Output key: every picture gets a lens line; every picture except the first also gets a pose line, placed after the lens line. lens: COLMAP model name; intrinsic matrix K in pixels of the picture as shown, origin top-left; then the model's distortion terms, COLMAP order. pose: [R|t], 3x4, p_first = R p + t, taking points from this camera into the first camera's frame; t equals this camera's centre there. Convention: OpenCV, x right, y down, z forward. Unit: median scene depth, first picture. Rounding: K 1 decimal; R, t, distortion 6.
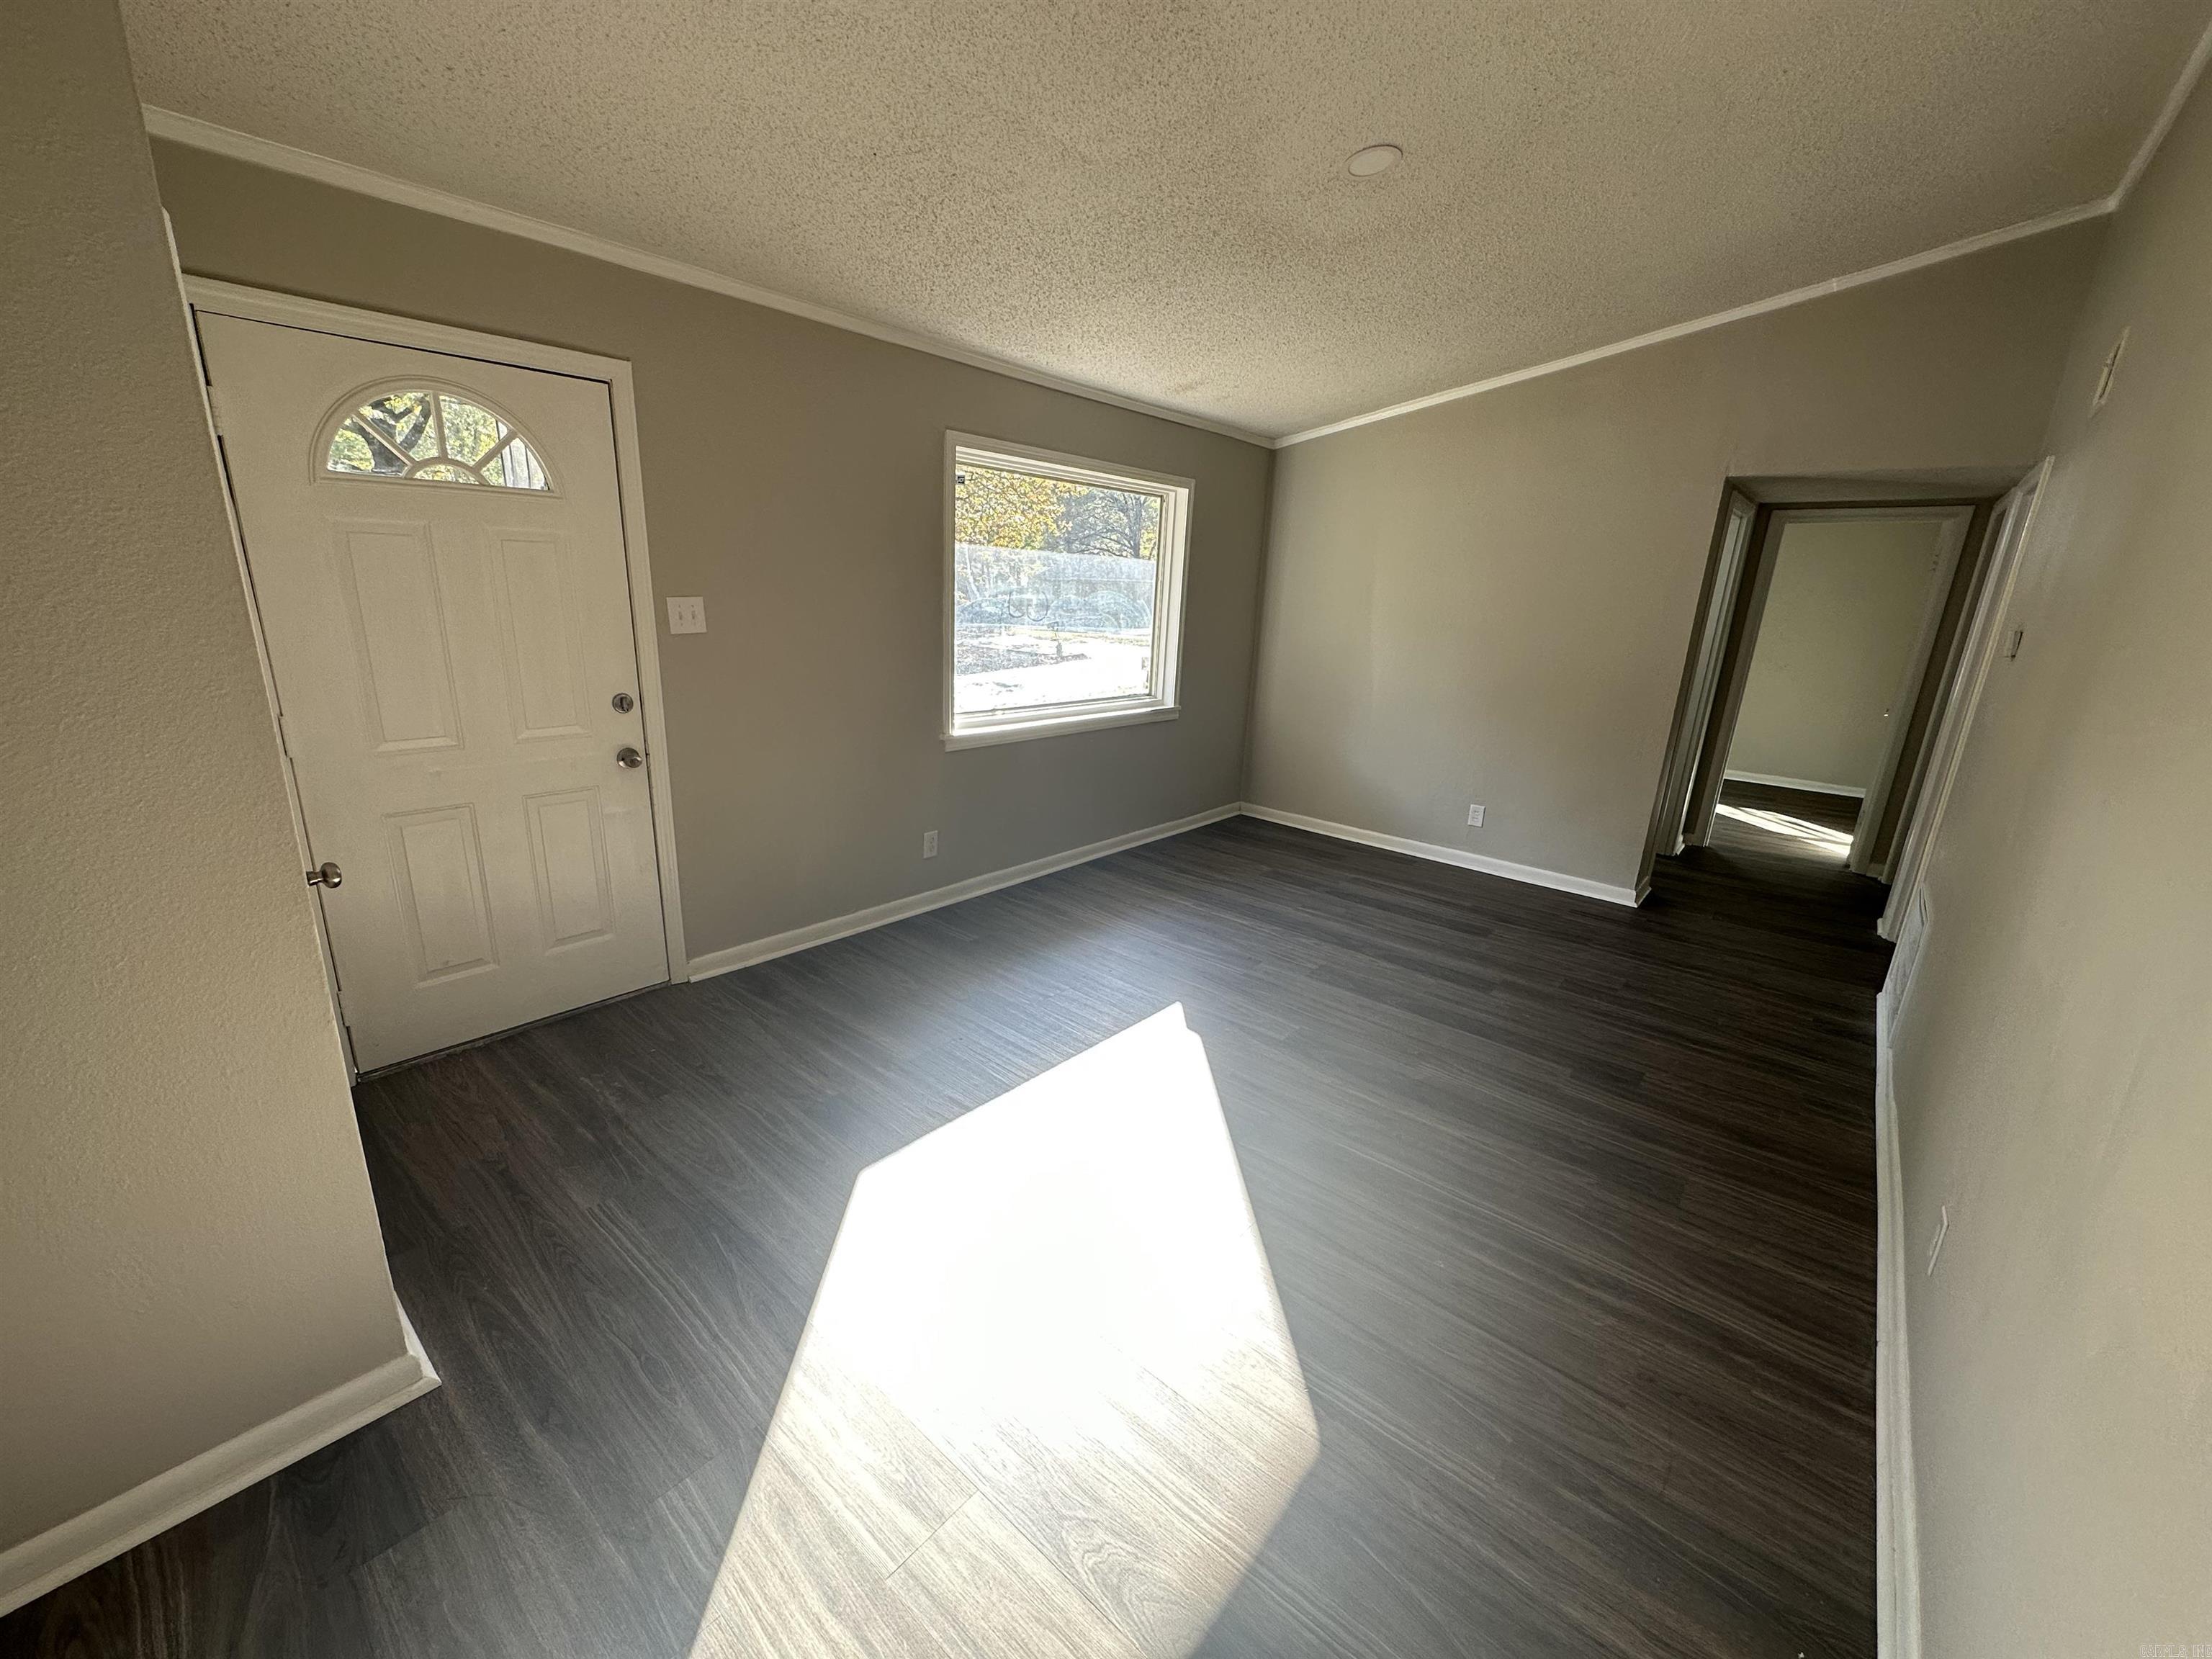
lens RADIAL K [[881.9, 0, 1099.6], [0, 881.9, 828.3], [0, 0, 1]] dist [-0.010119, 0.000522]
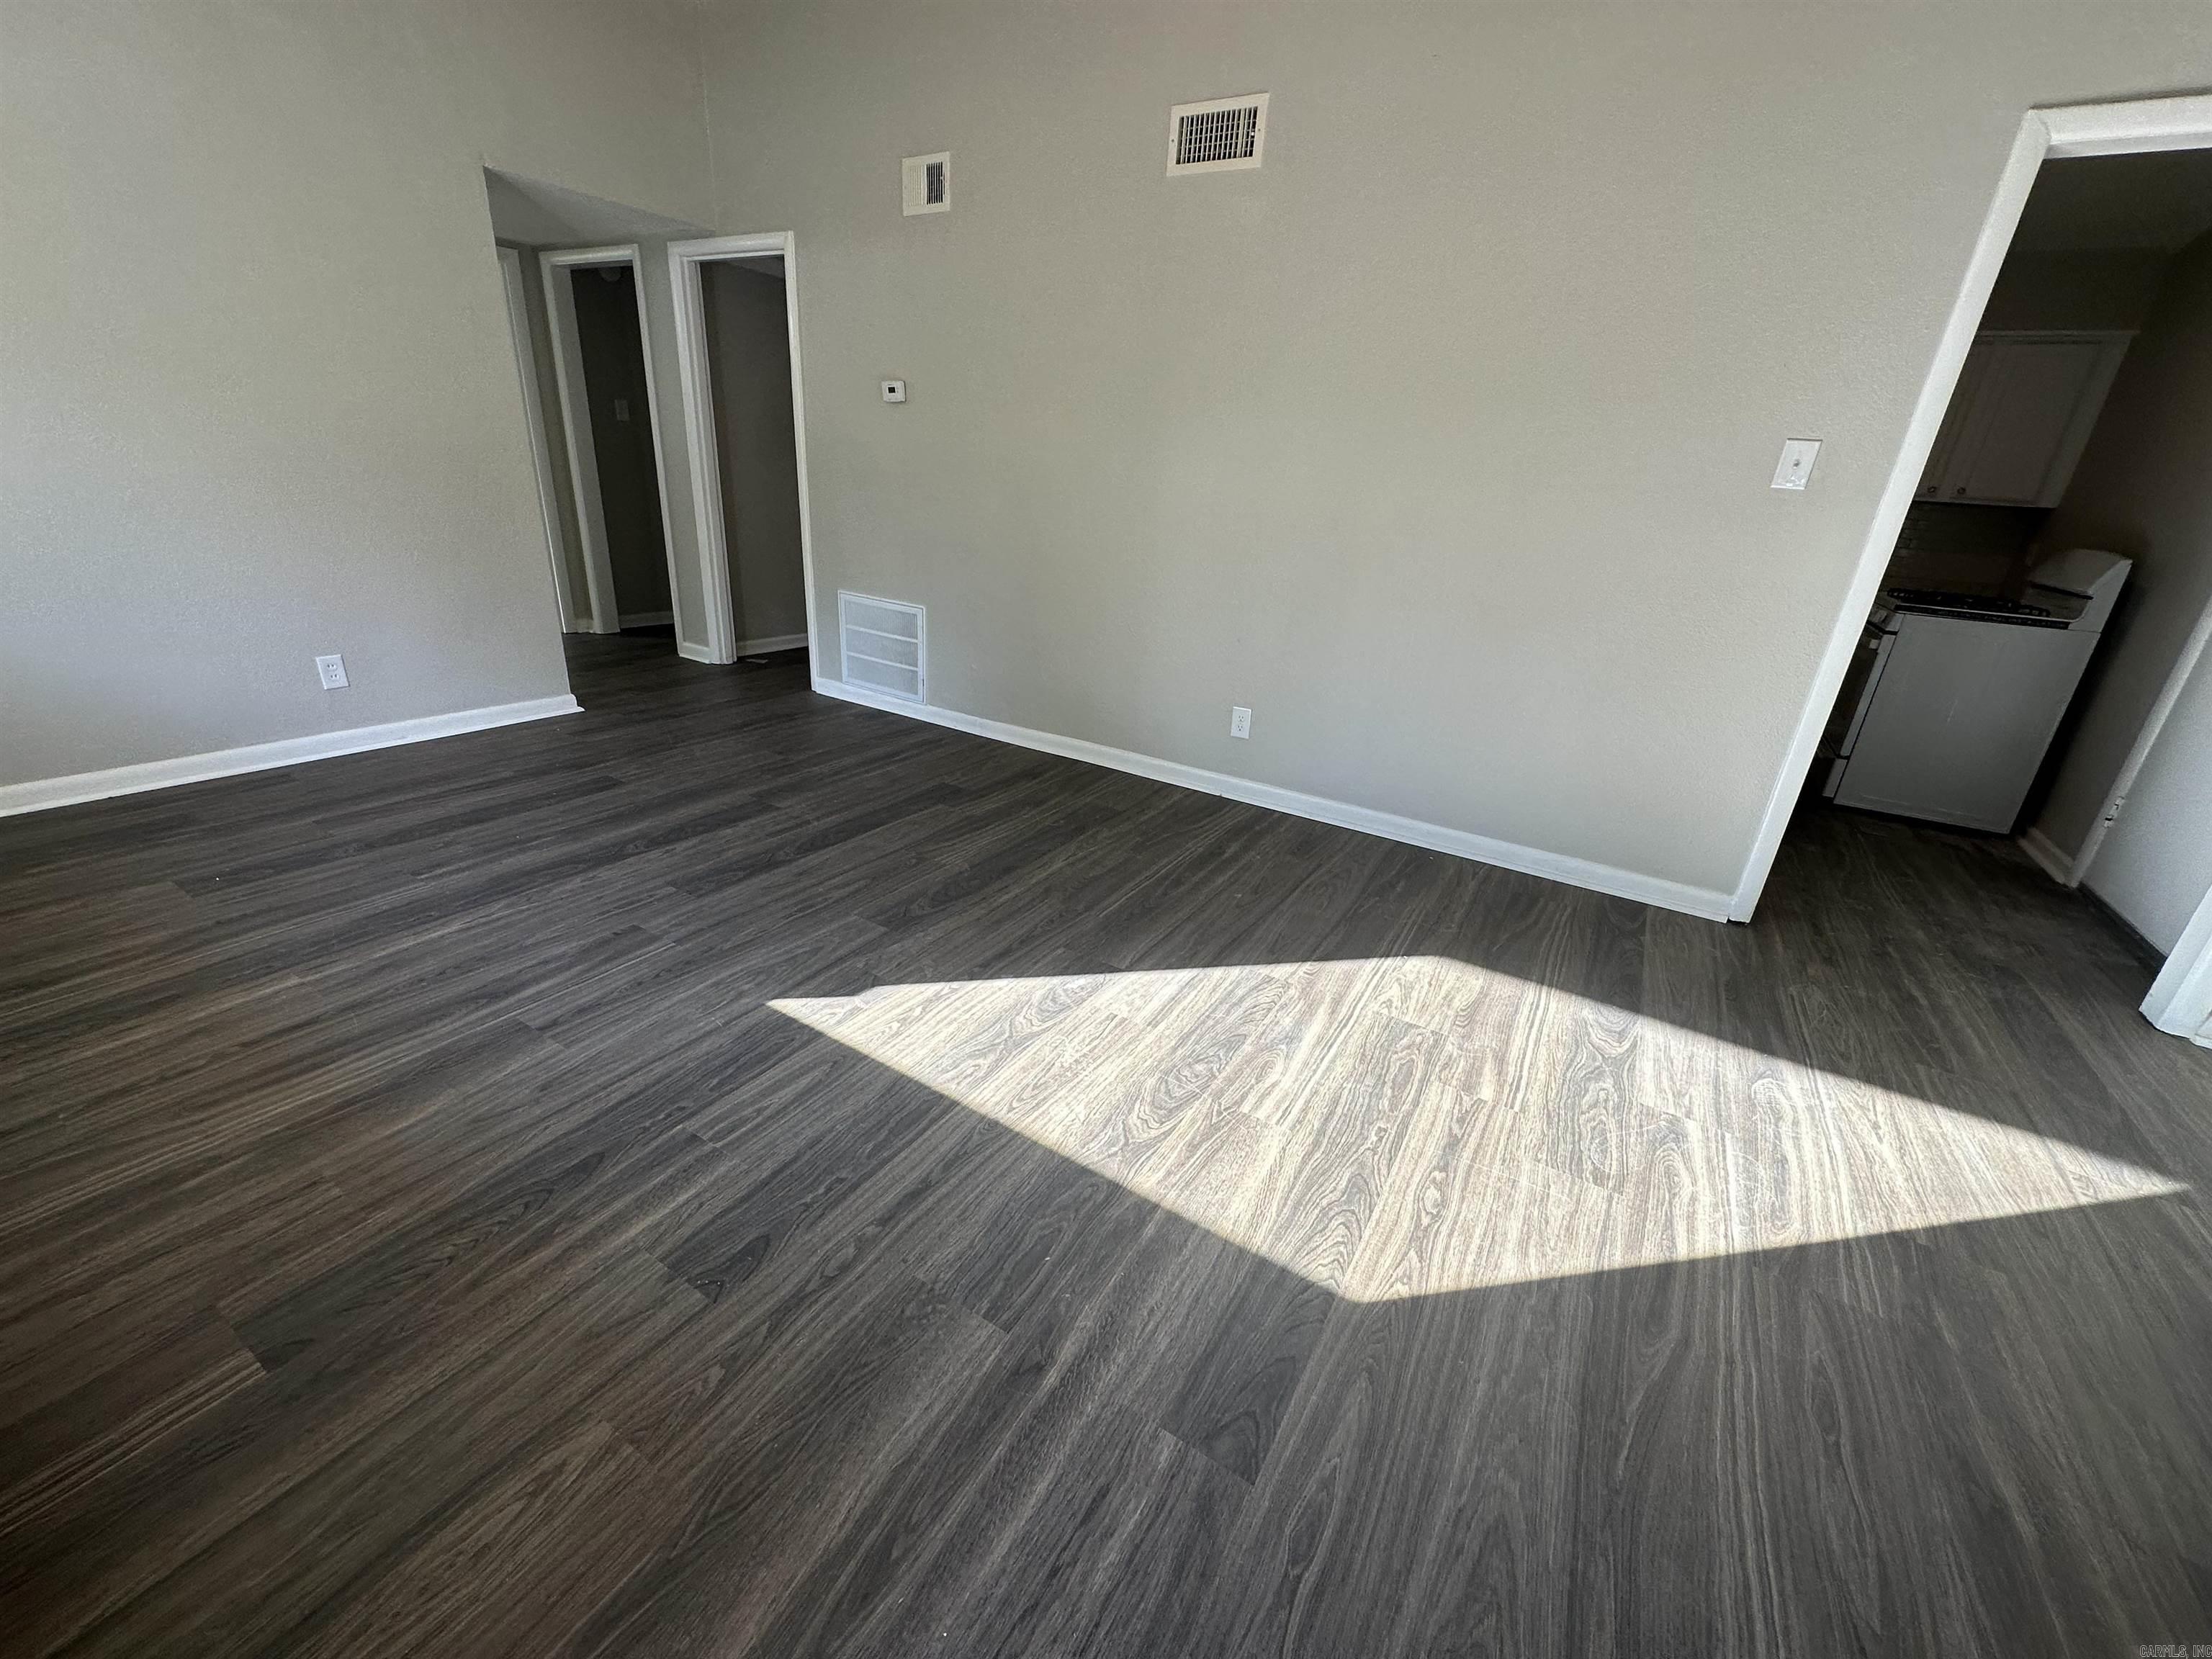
lens RADIAL K [[881.9, 0, 1099.6], [0, 881.9, 828.3], [0, 0, 1]] dist [-0.010119, 0.000522]
pose [[-0.159221, -0.418102, 0.894338, -0.351371], [0.196634, 0.874313, 0.443747, -0.107230], [-0.967462, 0.246511, -0.056996, 0.615453]]
